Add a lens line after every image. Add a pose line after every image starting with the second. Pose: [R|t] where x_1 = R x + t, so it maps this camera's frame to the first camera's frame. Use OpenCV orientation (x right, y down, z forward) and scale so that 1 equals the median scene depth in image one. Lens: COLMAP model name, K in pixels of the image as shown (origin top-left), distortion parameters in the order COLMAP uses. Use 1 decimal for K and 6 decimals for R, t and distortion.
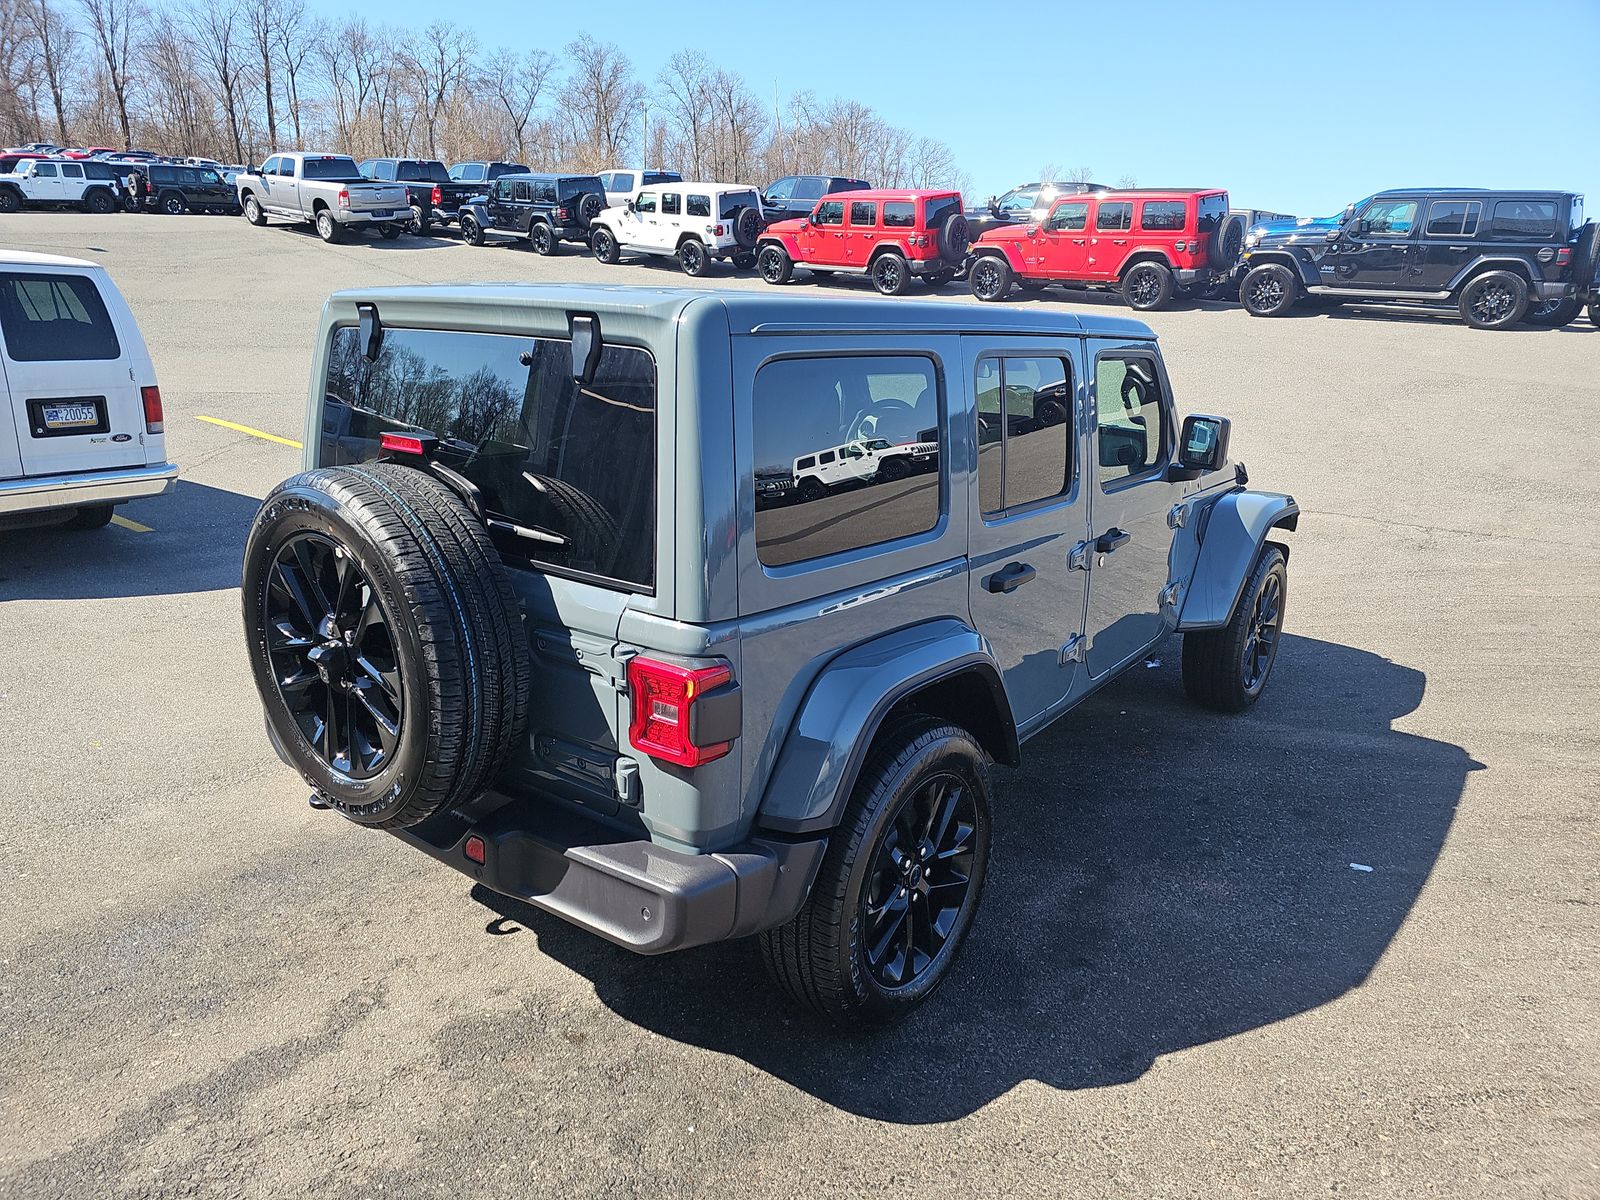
lens RADIAL K [[1039.4, 0, 784.8], [0, 1039.4, 601.3], [0, 0, 1]] dist [0.047618, -0.039344]
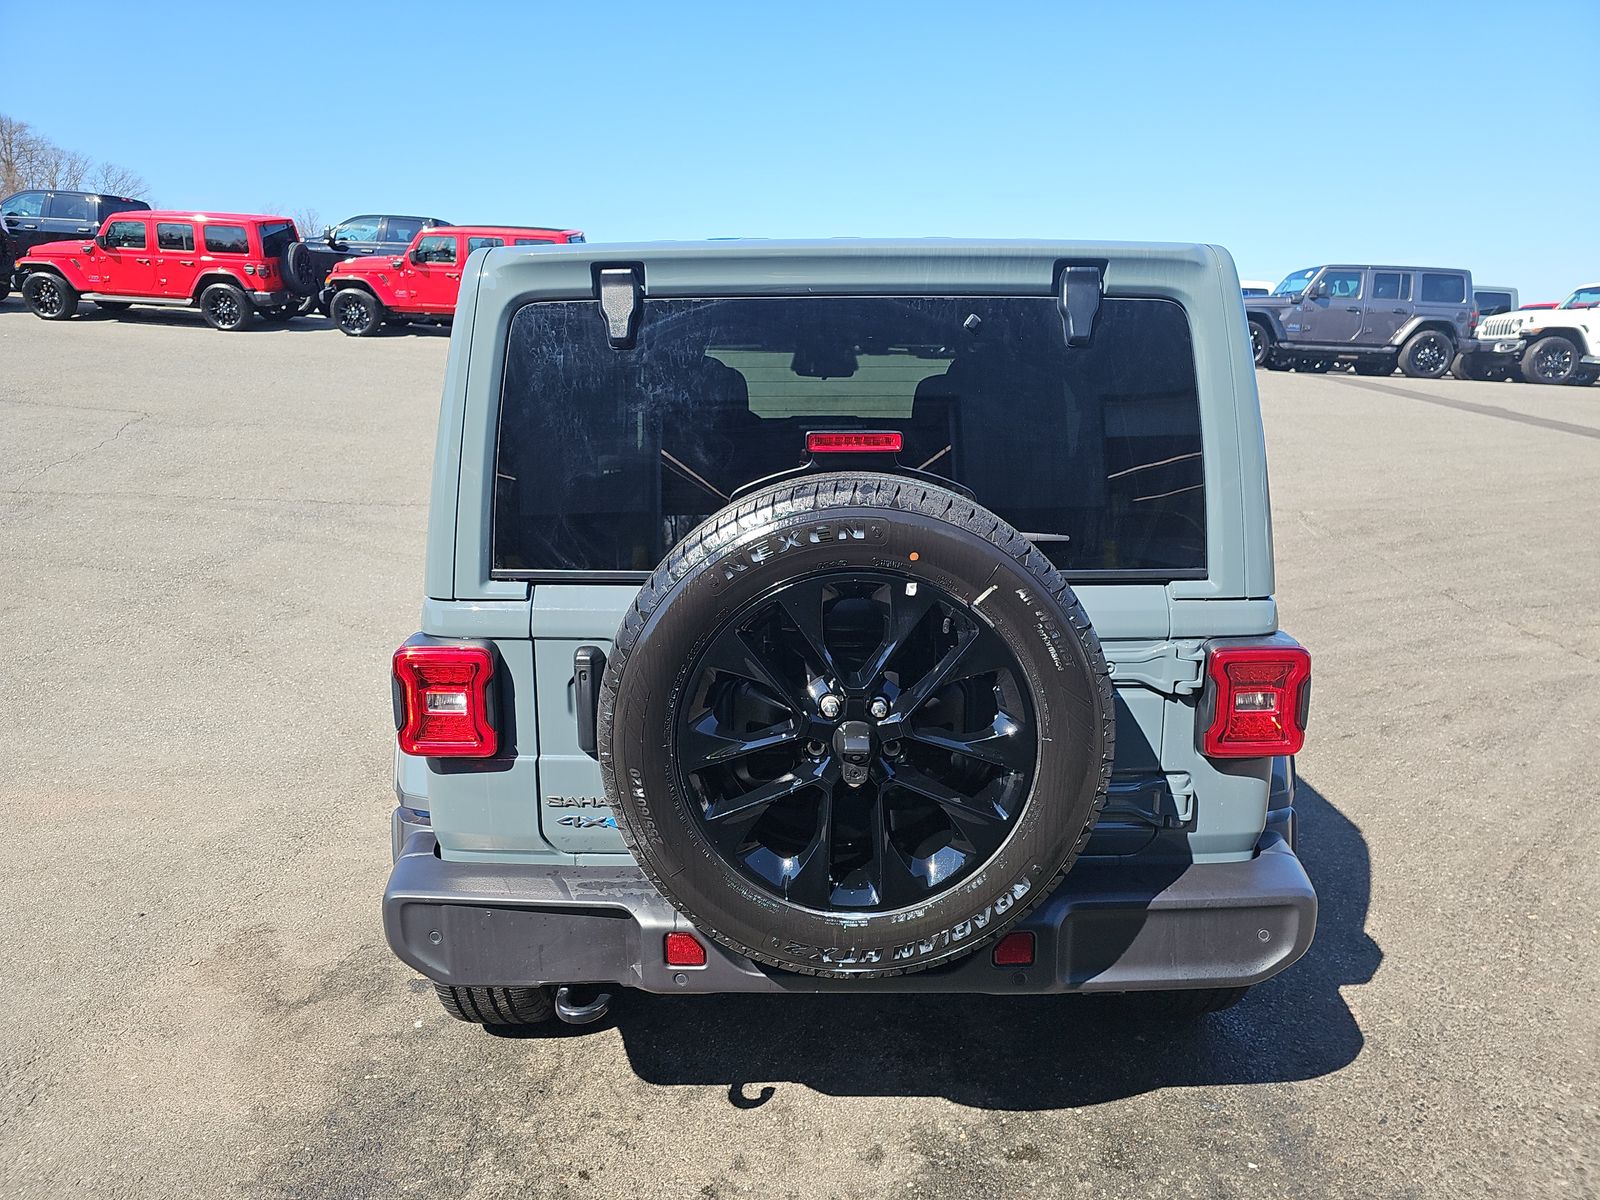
lens RADIAL K [[1061.9, 0, 775.7], [0, 1061.9, 596.1], [0, 0, 1]] dist [0.006509, -0.005185]
pose [[0.790683, -0.156153, 0.591977, -0.100736], [0.183948, 0.982842, 0.013563, -0.007442], [-0.583938, 0.098170, 0.805840, 0.052366]]
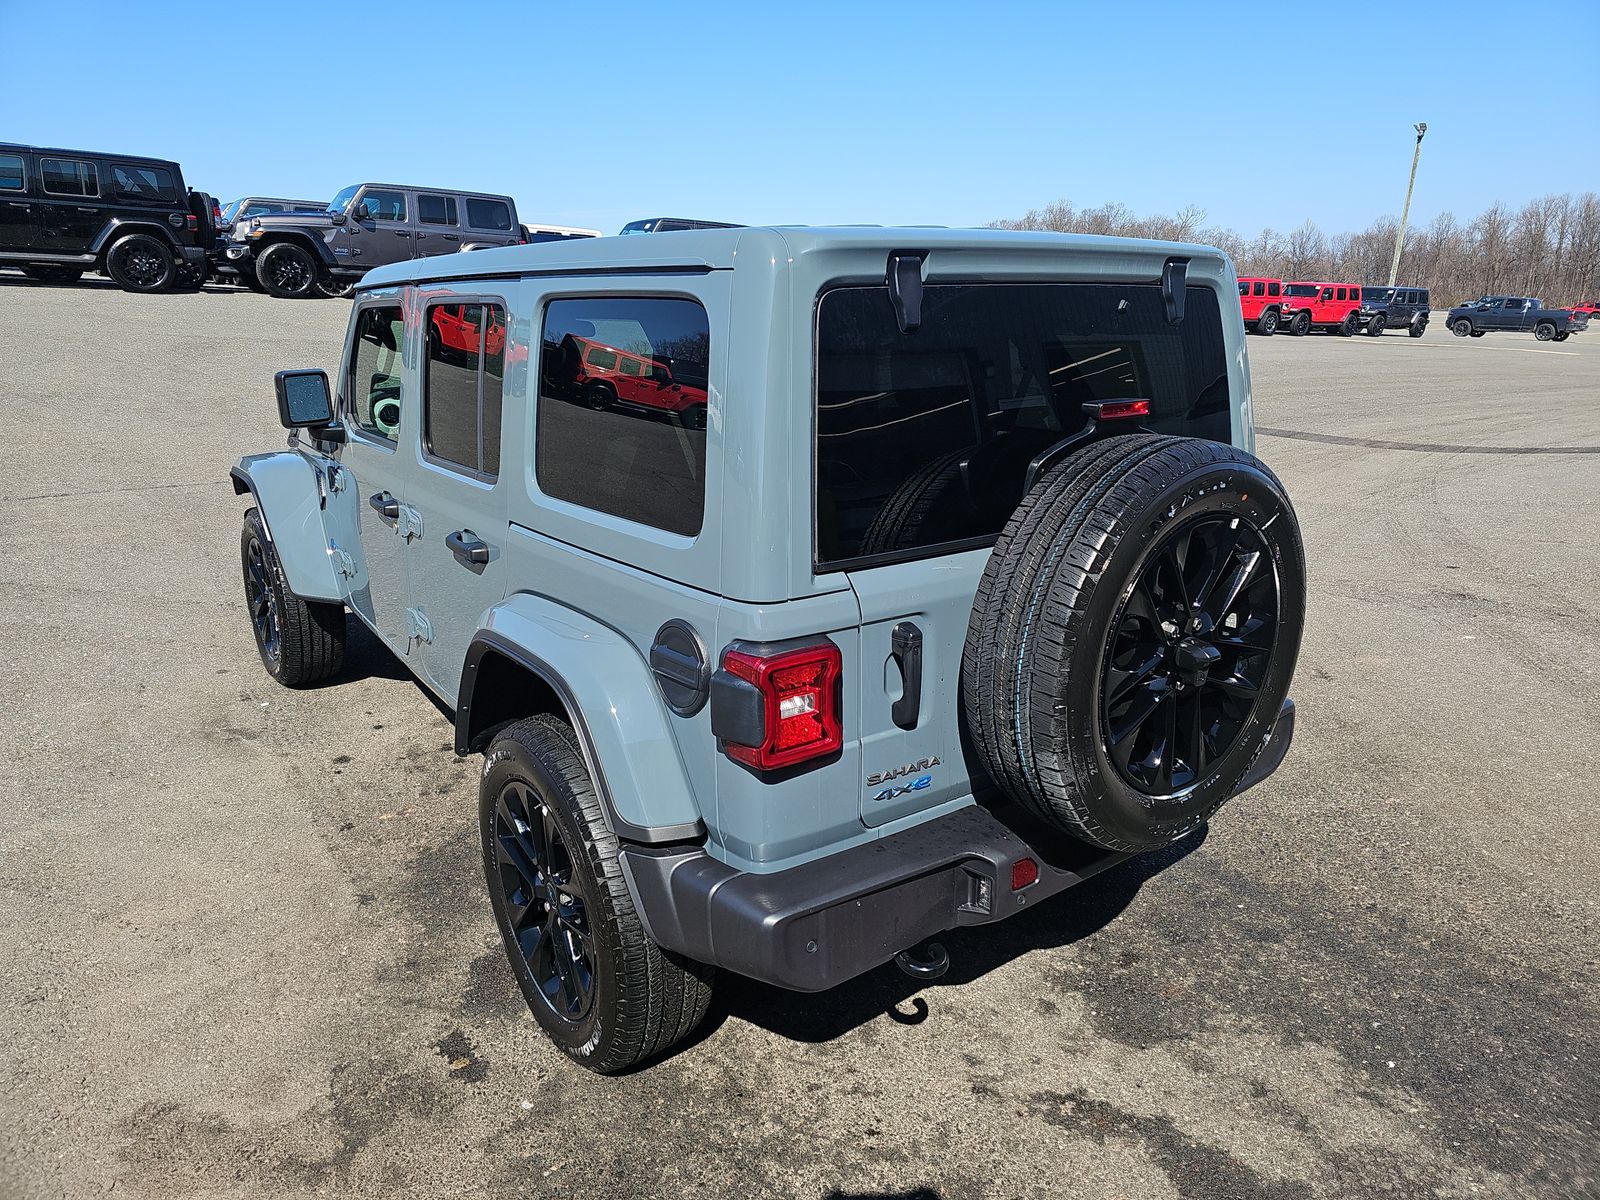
lens RADIAL K [[1068.9, 0, 800.3], [0, 1068.9, 575.1], [0, 0, 1]] dist [0.013018, -0.004490]
pose [[0.259153, -0.268199, 0.927852, -0.151551], [0.266960, 0.943137, 0.198054, -0.031098], [-0.928209, 0.196373, 0.316015, 0.115643]]
